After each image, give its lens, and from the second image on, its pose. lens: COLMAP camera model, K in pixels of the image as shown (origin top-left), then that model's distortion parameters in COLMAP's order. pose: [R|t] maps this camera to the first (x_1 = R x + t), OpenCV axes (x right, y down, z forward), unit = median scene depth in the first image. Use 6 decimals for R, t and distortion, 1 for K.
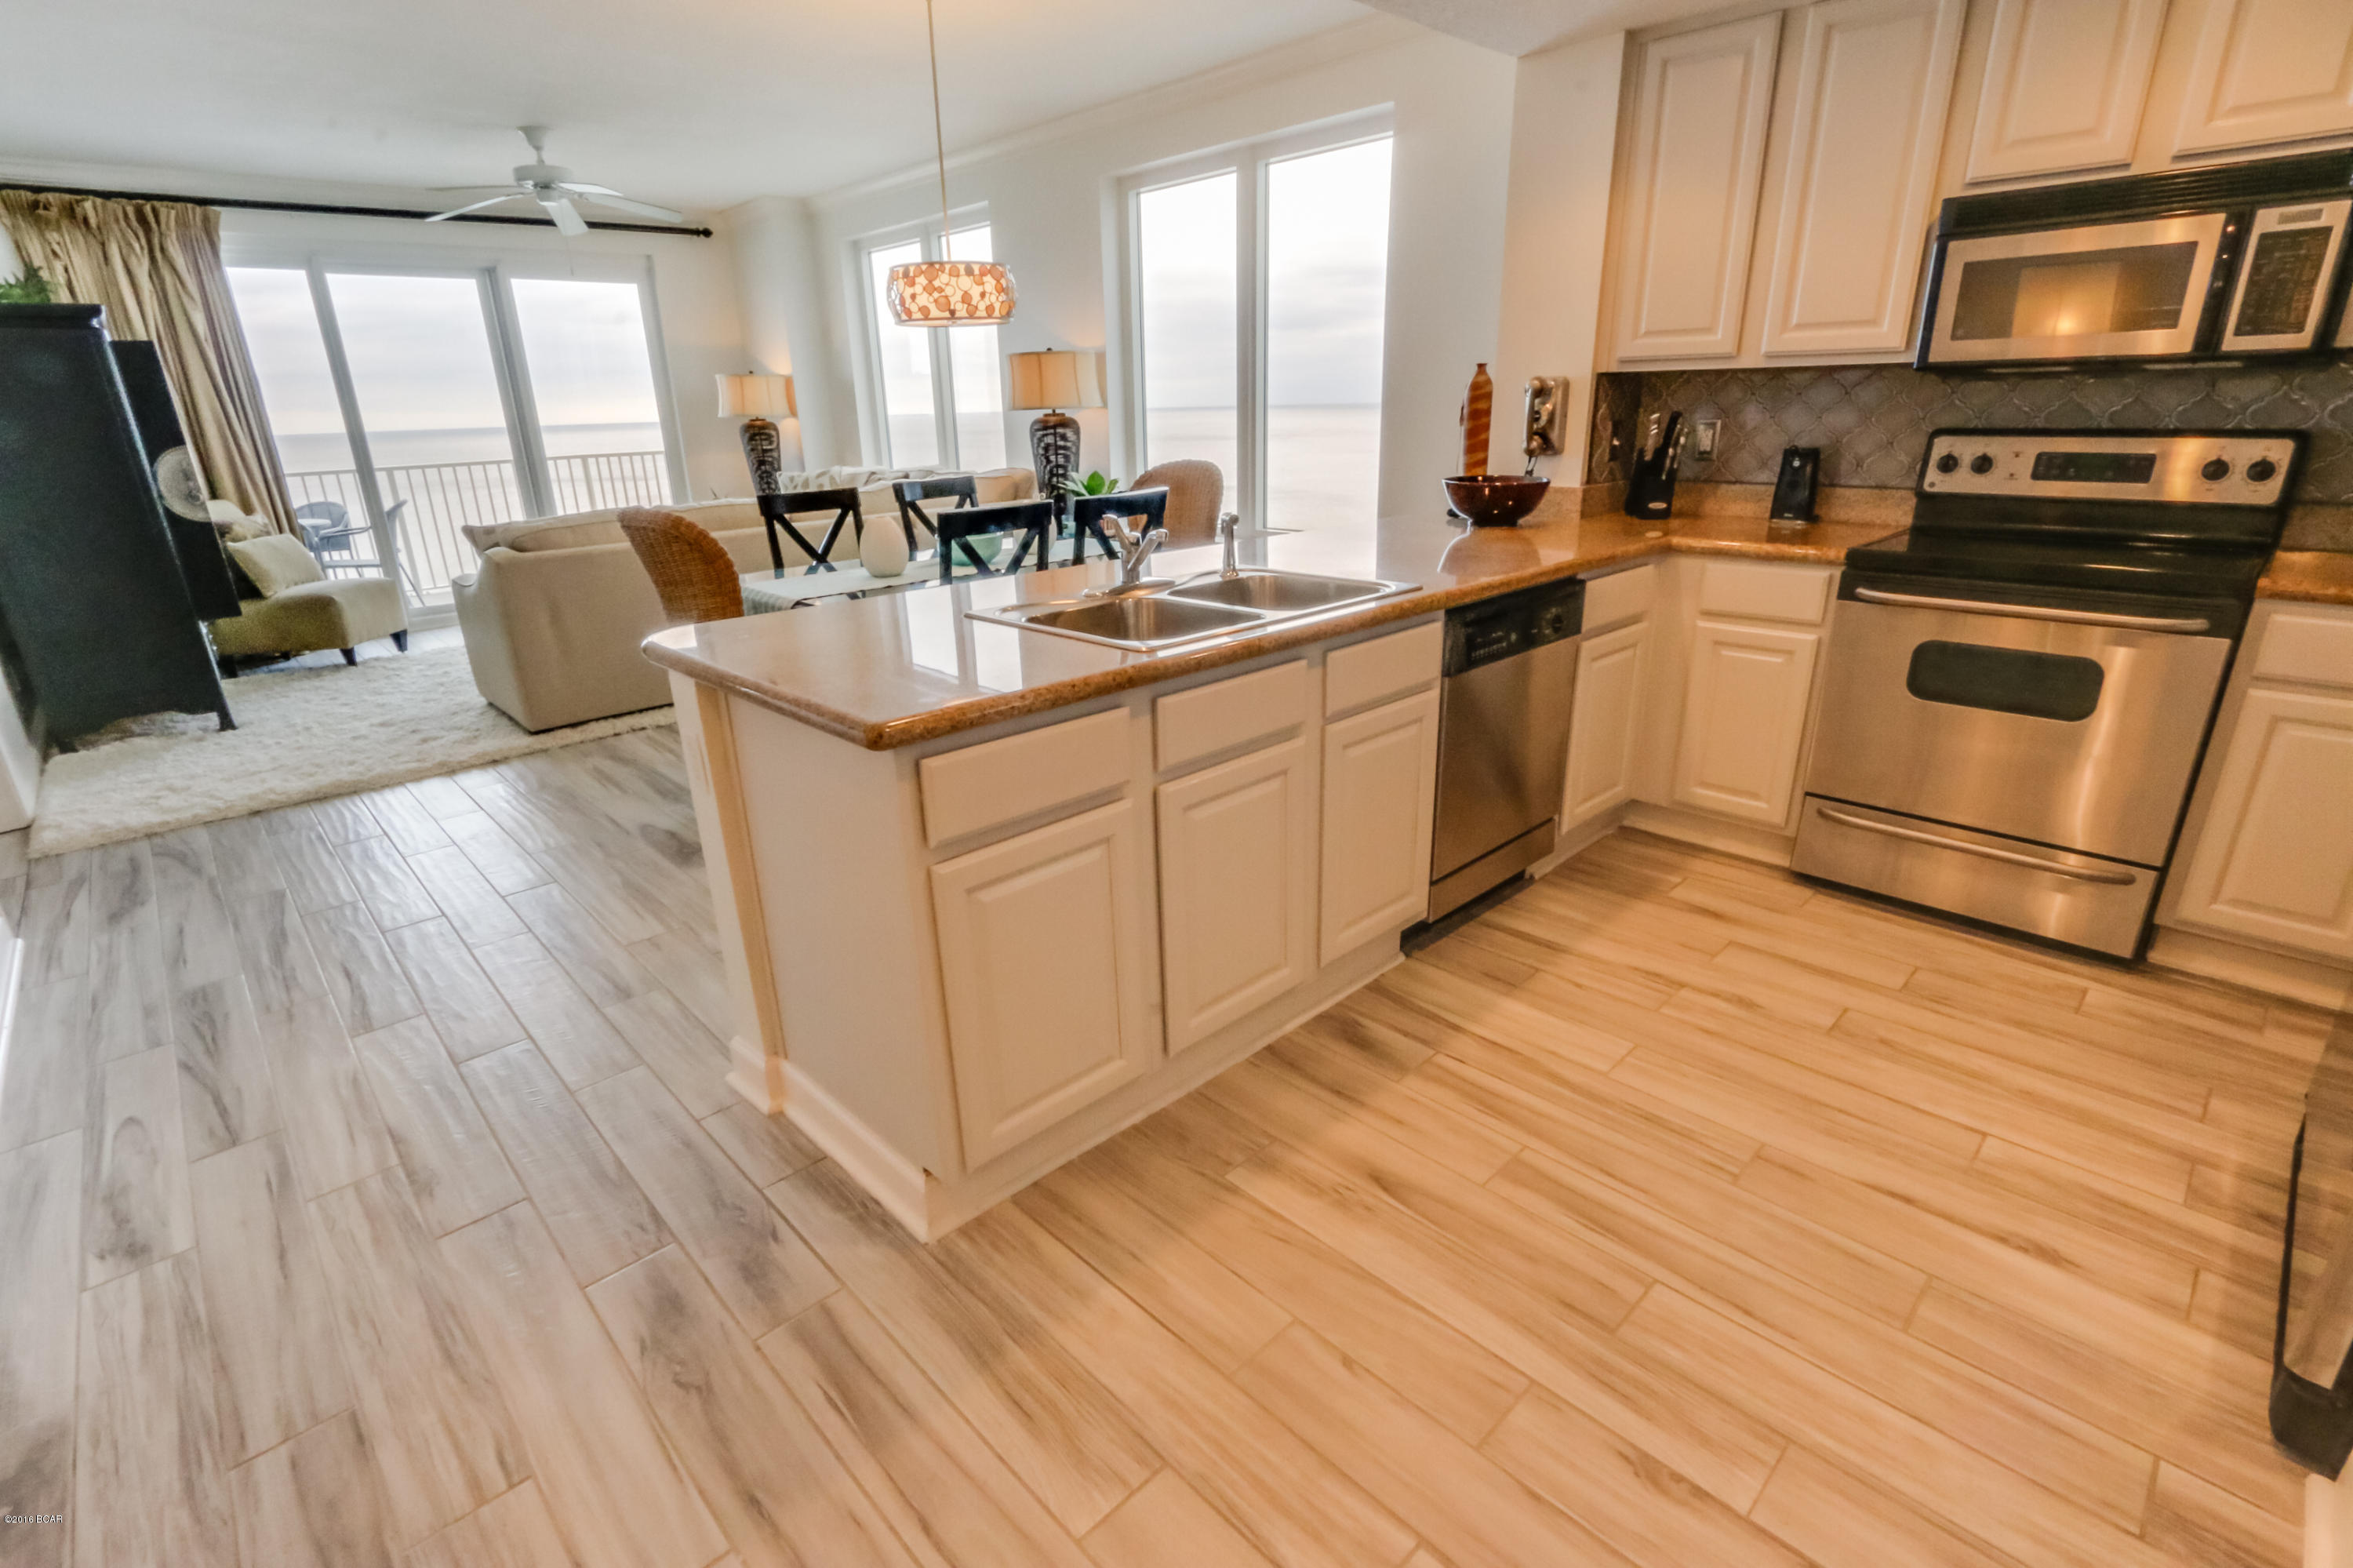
lens RADIAL K [[1080.4, 0, 1164.7], [0, 1080.4, 789.4], [0, 0, 1]] dist [-0.020485, 0.004250]
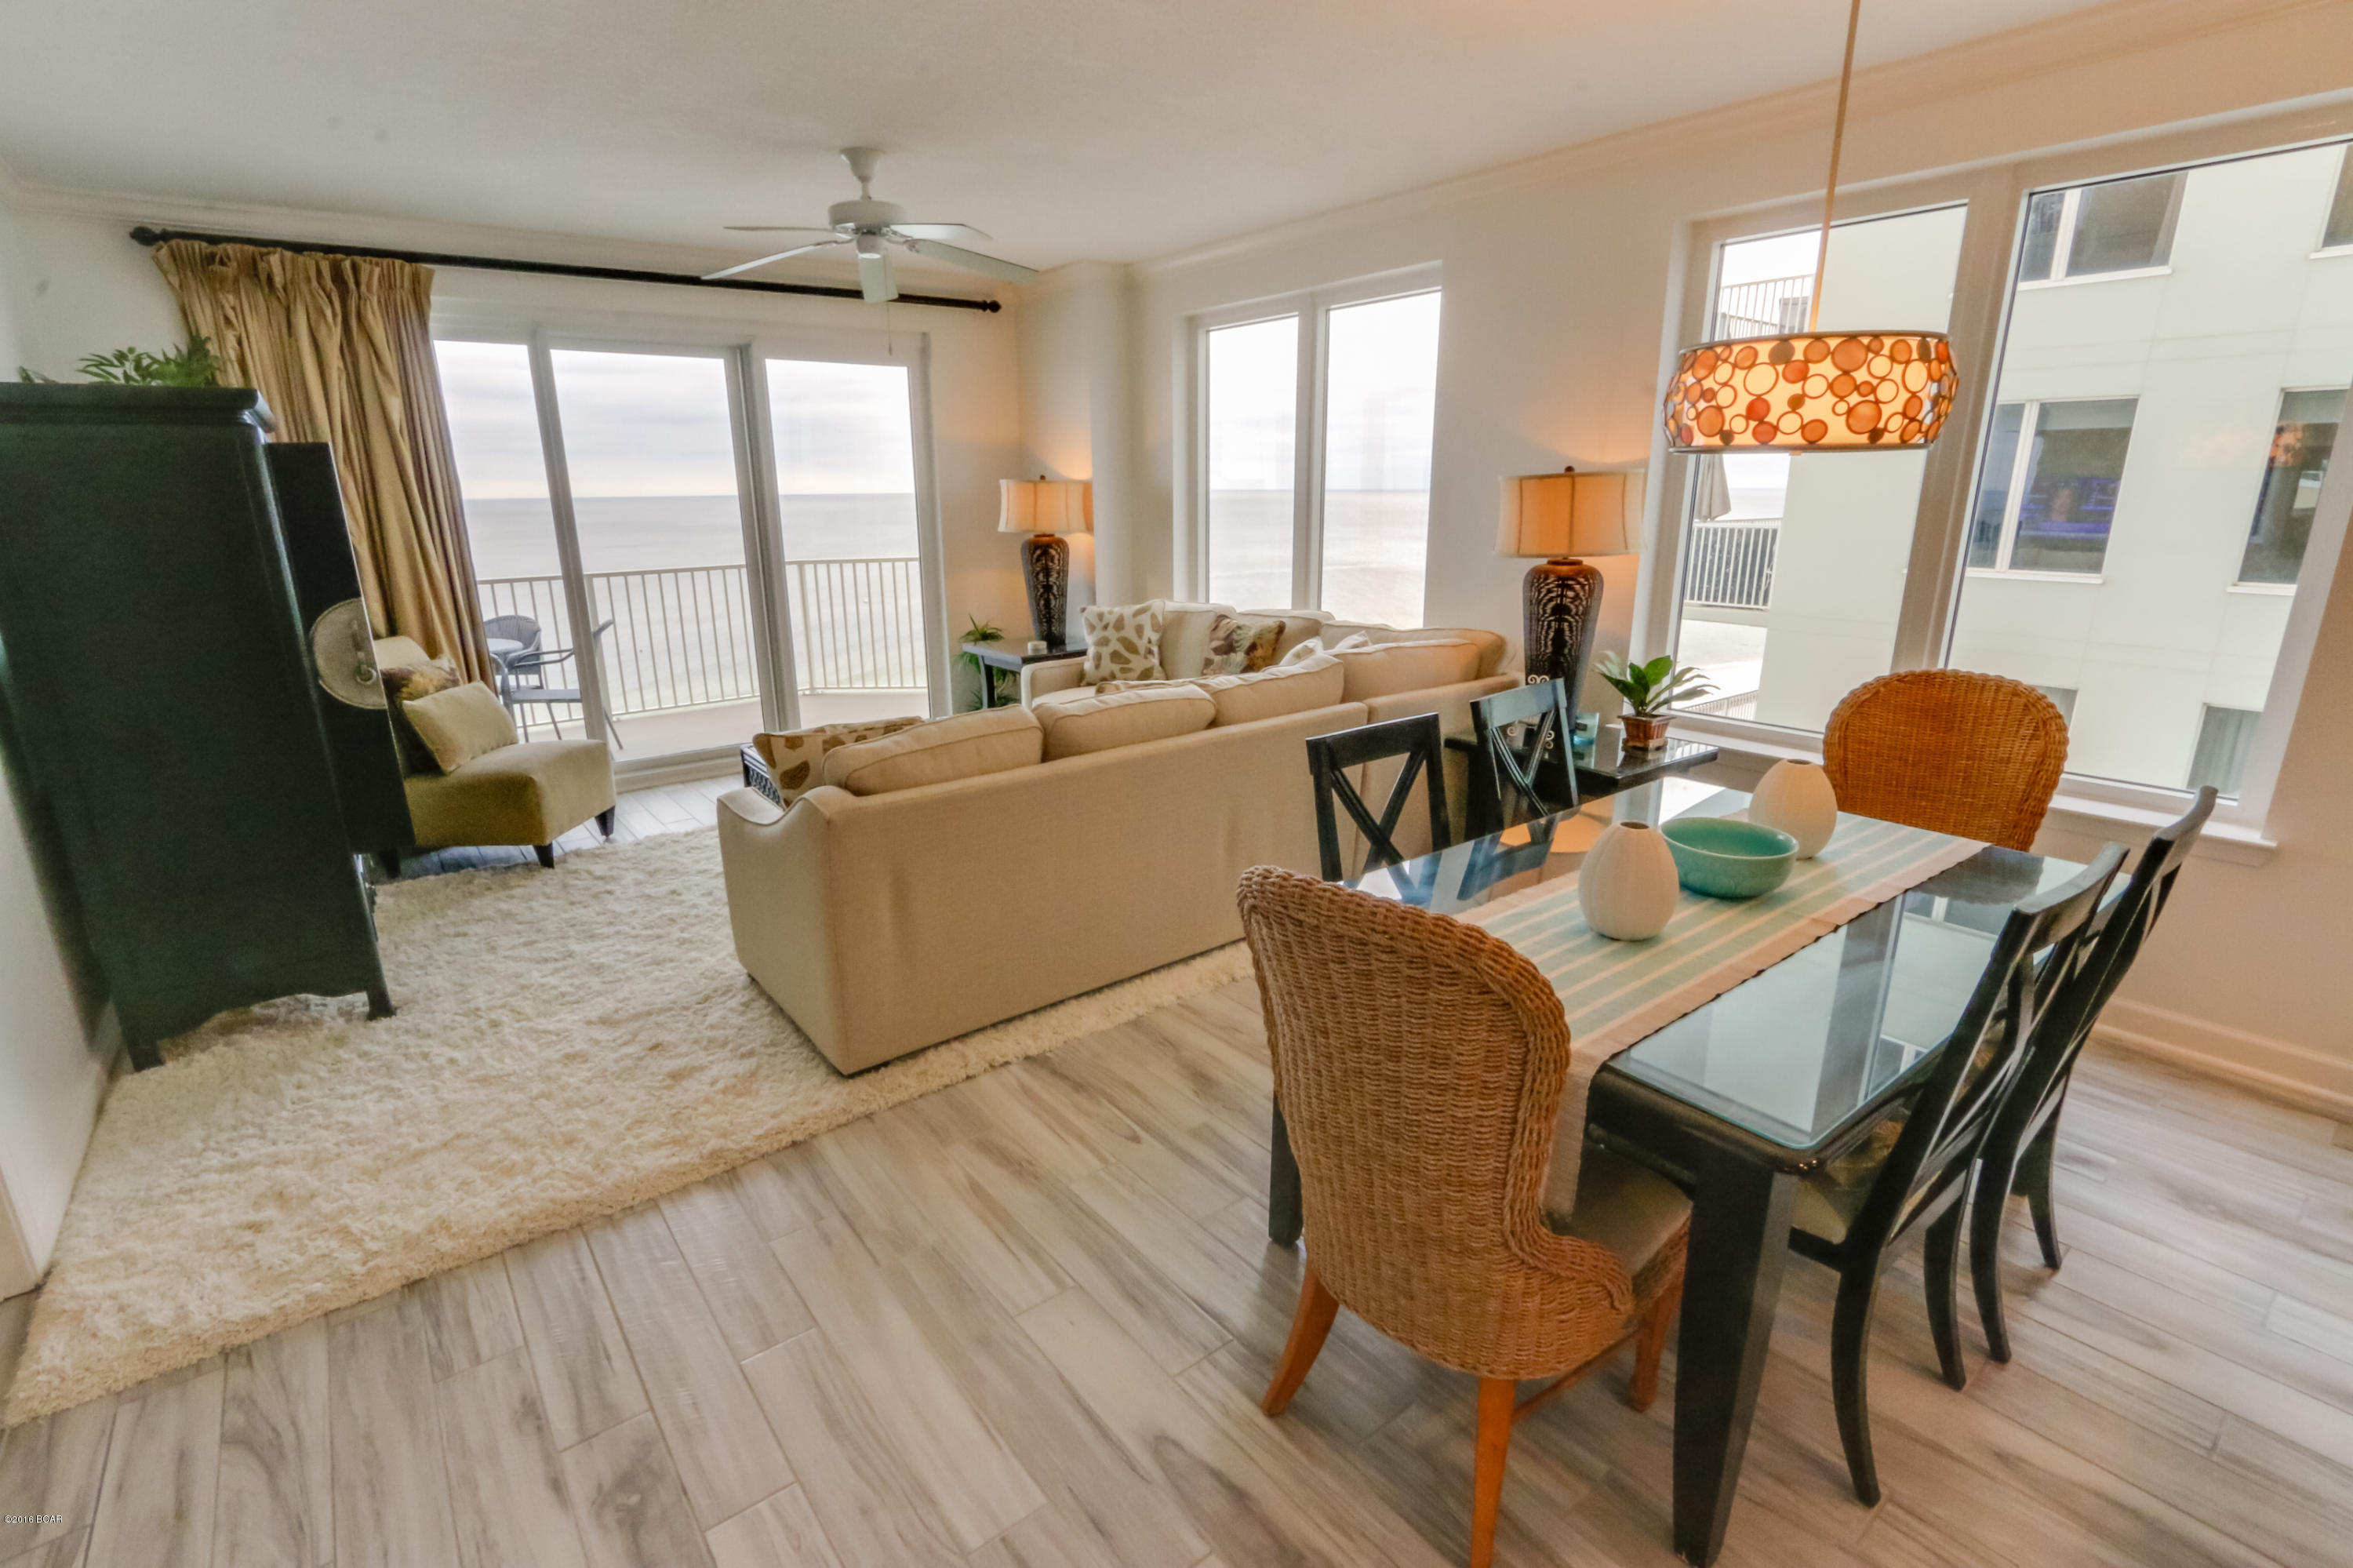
lens RADIAL K [[1080.4, 0, 1165.0], [0, 1080.4, 791.6], [0, 0, 1]] dist [-0.020485, 0.004250]
pose [[0.995089, 0.041814, -0.089716, -0.505958], [-0.047750, 0.996737, -0.065079, -0.259599], [0.086702, 0.069043, 0.993839, 0.553666]]
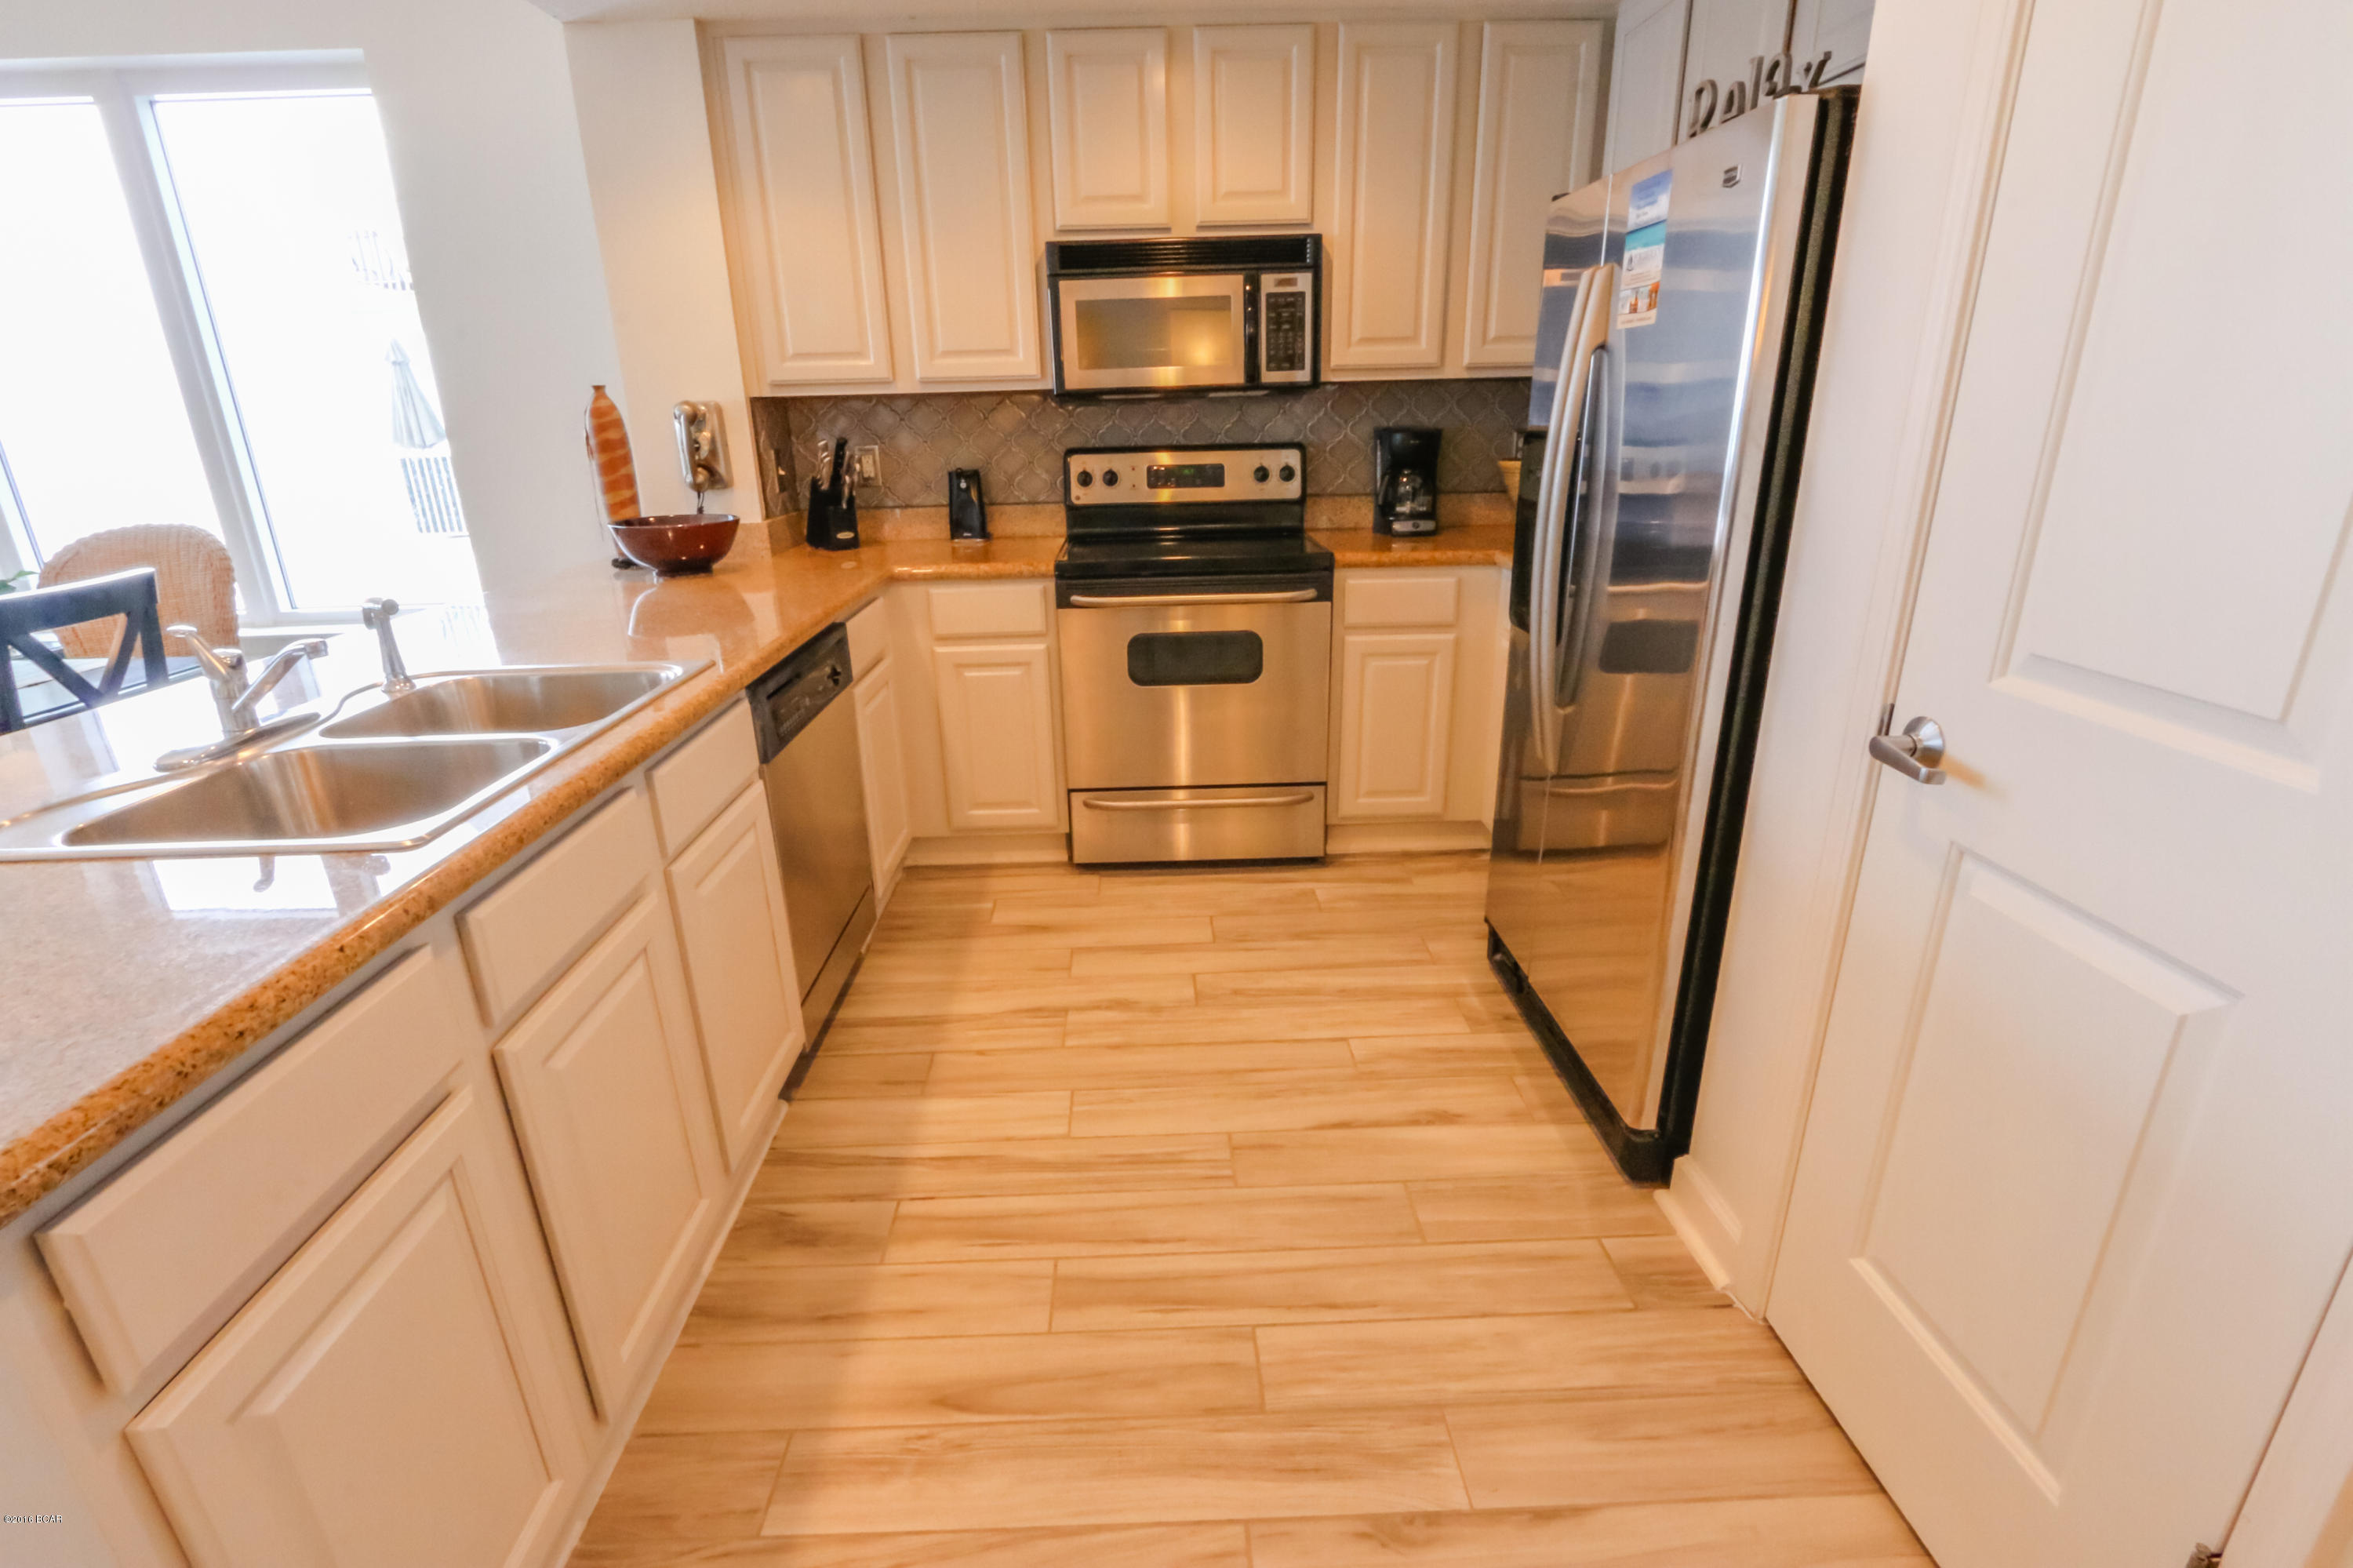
lens RADIAL K [[1080.4, 0, 1164.5], [0, 1080.4, 789.3], [0, 0, 1]] dist [-0.020485, 0.004250]
pose [[0.671299, -0.238258, 0.701848, -0.080544], [0.255937, 0.963194, 0.082181, -0.054494], [-0.695596, 0.124461, 0.707570, 0.157513]]
